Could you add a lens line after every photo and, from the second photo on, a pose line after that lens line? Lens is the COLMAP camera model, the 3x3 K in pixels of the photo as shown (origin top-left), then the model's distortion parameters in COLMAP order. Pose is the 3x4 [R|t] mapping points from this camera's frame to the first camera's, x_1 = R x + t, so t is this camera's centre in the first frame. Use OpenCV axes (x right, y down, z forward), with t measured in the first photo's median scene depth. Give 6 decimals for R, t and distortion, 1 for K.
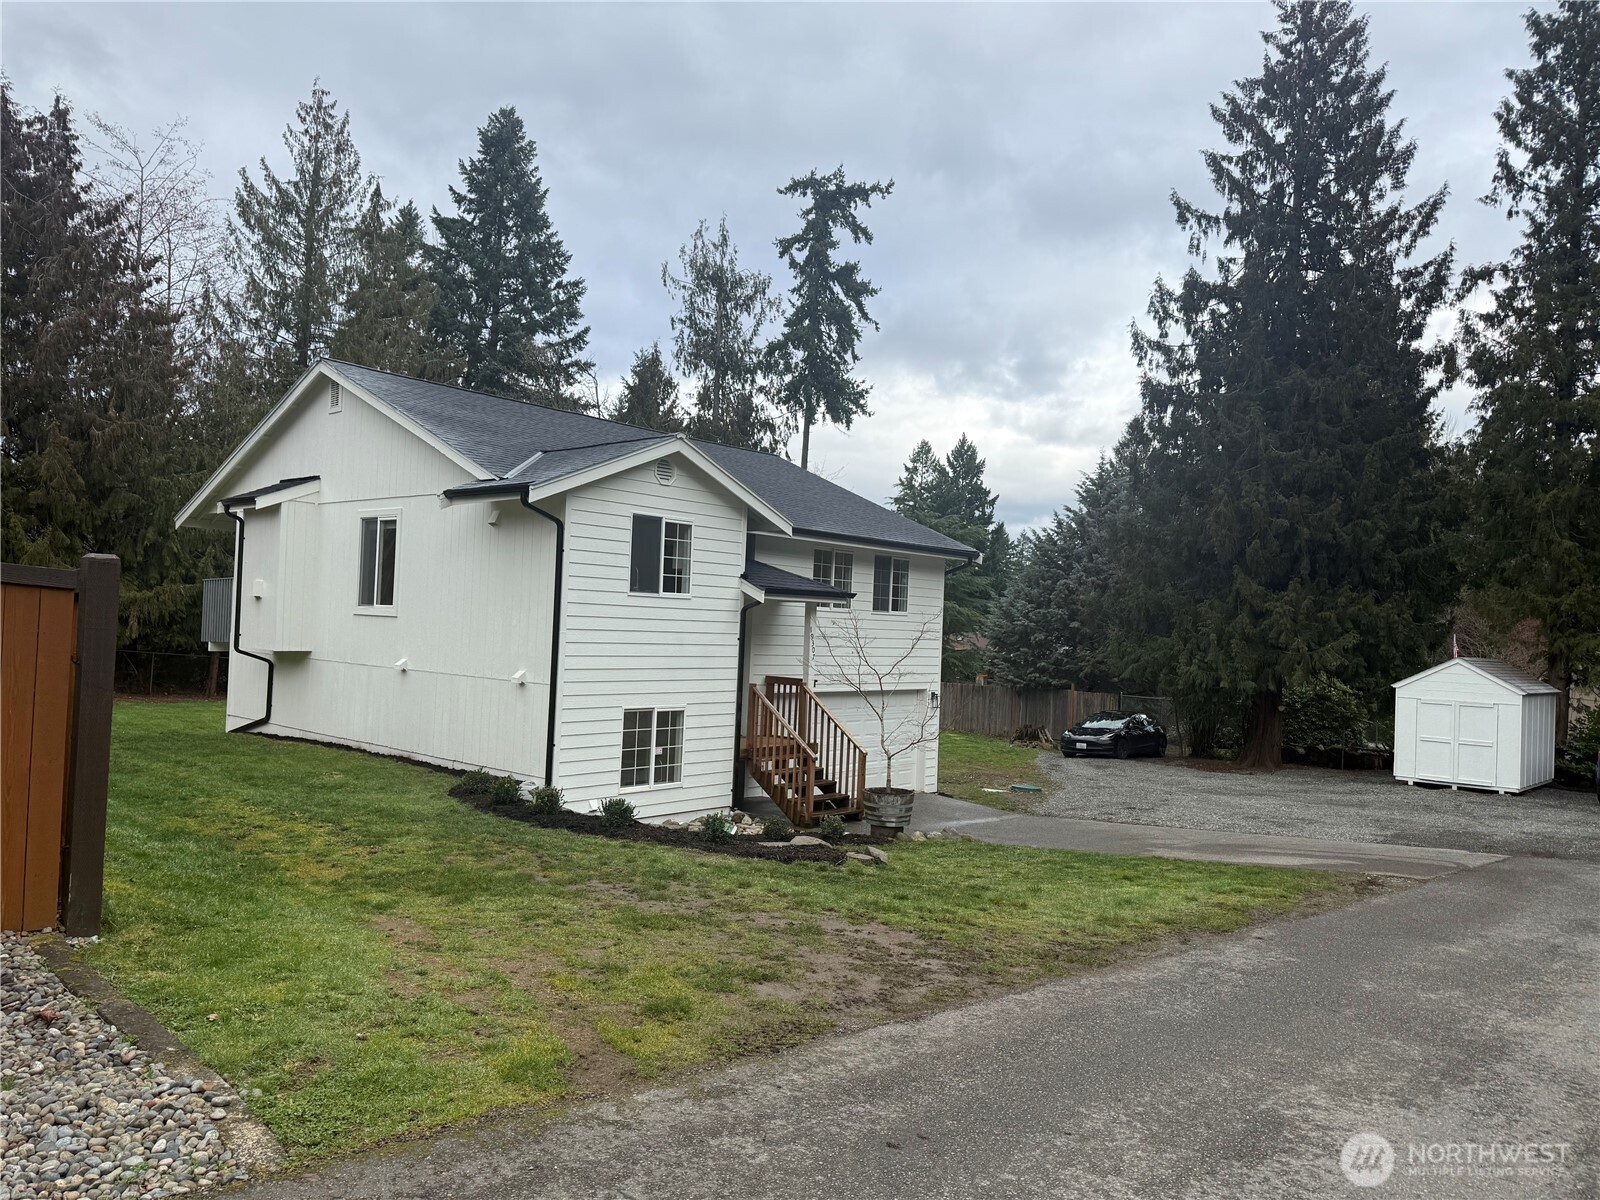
lens RADIAL K [[1148.9, 0, 801.7], [0, 1148.9, 601.0], [0, 0, 1]] dist [0.005486, -0.004015]
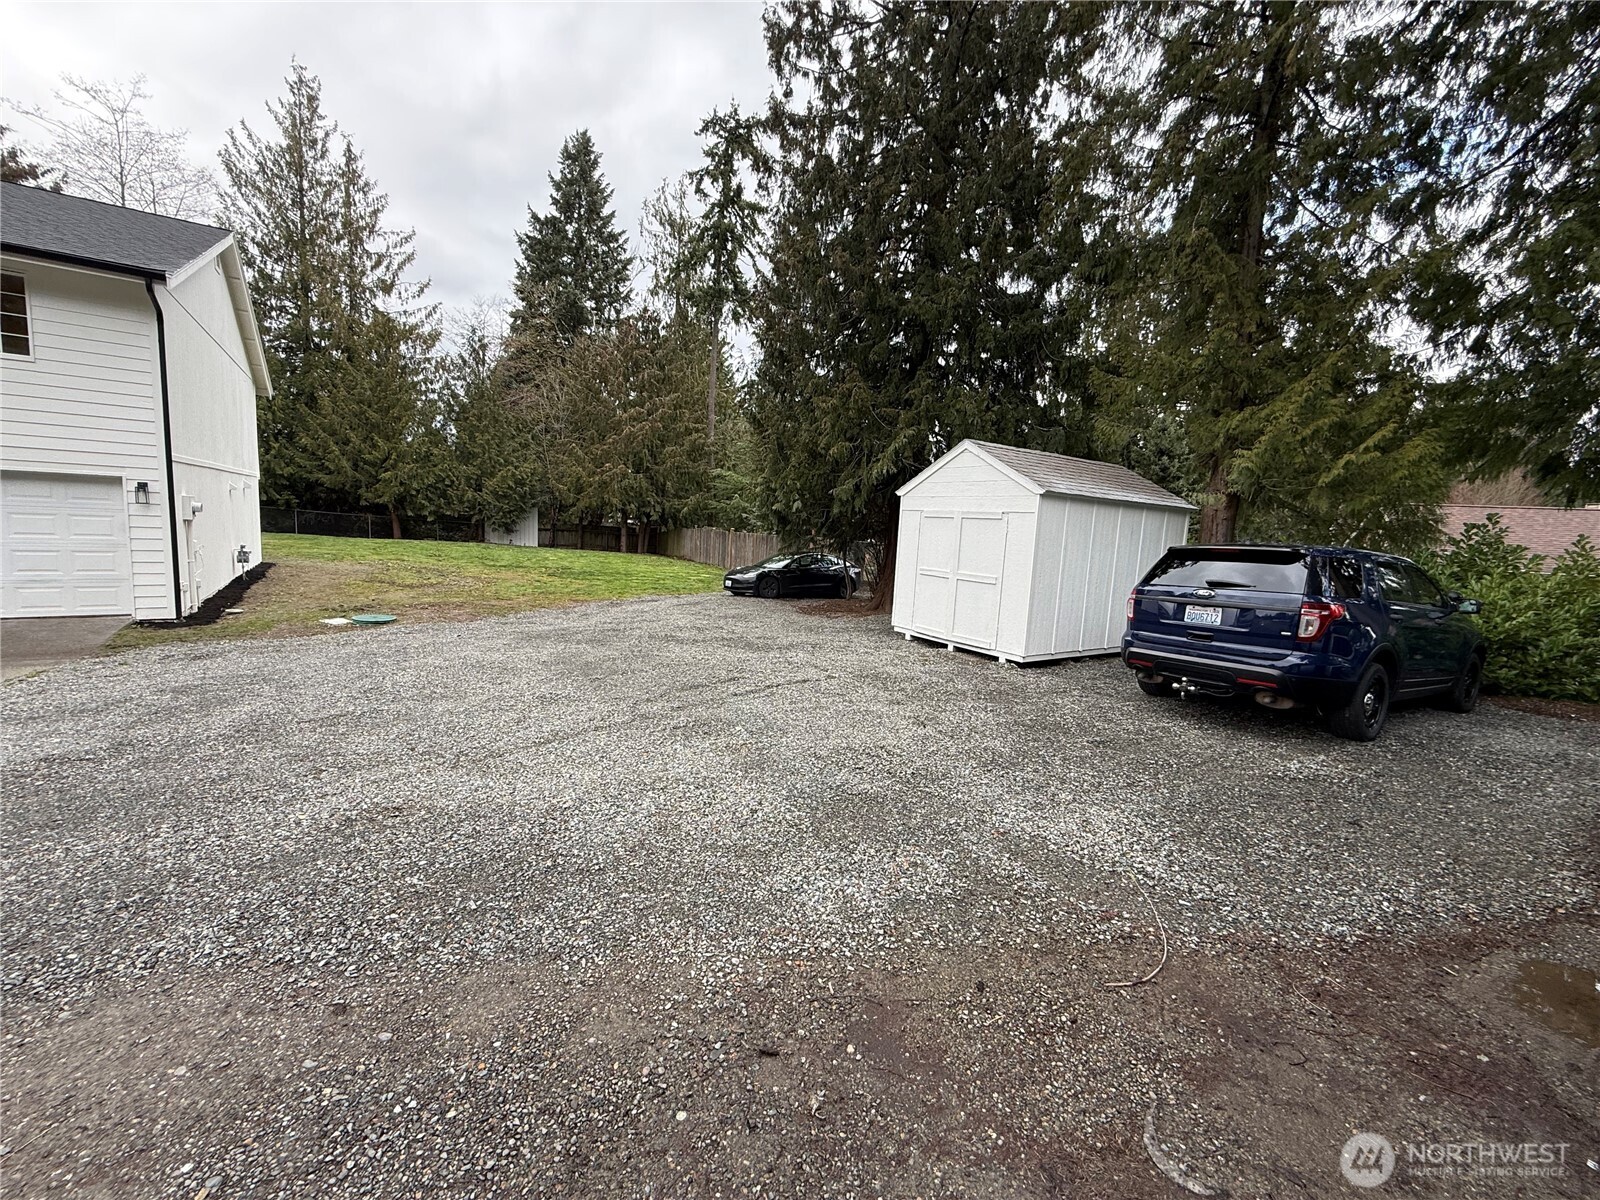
lens RADIAL K [[641.3, 0, 790.3], [0, 641.3, 603.0], [0, 0, 1]] dist [-0.000995, 0.000062]
pose [[0.963283, 0.048698, -0.264034, 0.344403], [-0.013150, 0.990791, 0.134763, 0.054361], [0.268165, -0.126343, 0.955052, 0.382396]]
